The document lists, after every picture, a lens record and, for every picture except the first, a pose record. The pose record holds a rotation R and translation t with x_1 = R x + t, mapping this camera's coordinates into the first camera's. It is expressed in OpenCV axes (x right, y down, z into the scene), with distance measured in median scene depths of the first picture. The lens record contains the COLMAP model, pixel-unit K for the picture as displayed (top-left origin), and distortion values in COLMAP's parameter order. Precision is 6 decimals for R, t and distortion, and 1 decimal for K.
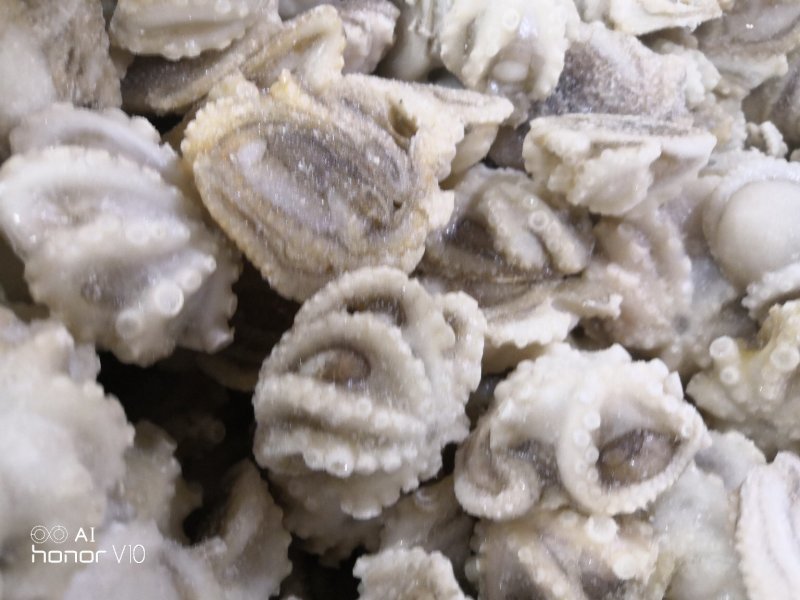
lens RADIAL K [[718.0, 0, 400.0], [0, 718.0, 300.0], [0, 0, 1]] dist [-0.011944, 0.122340]
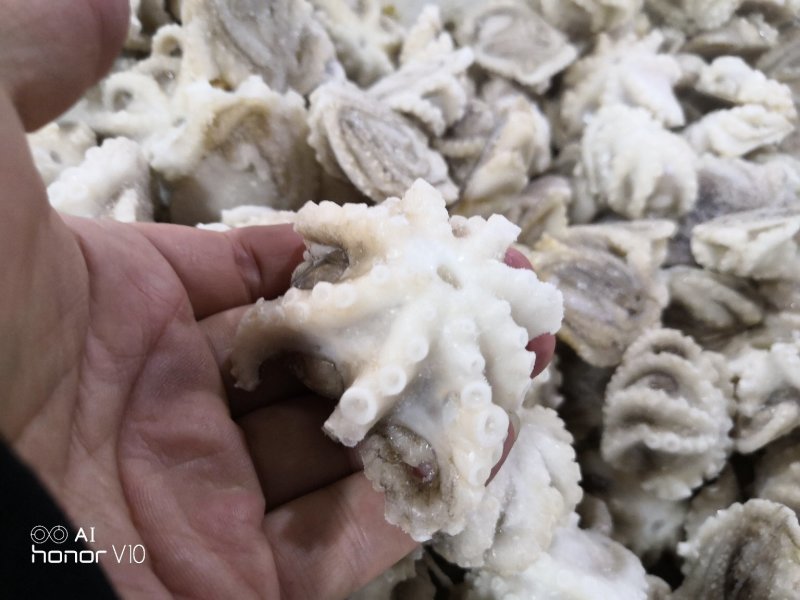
lens RADIAL K [[718.0, 0, 400.0], [0, 718.0, 300.0], [0, 0, 1]] dist [-0.011944, 0.122340]
pose [[0.969563, -0.227407, -0.090734, -0.292992], [0.201732, 0.951981, -0.230298, 0.101947], [0.138748, 0.204985, 0.968881, -0.461278]]
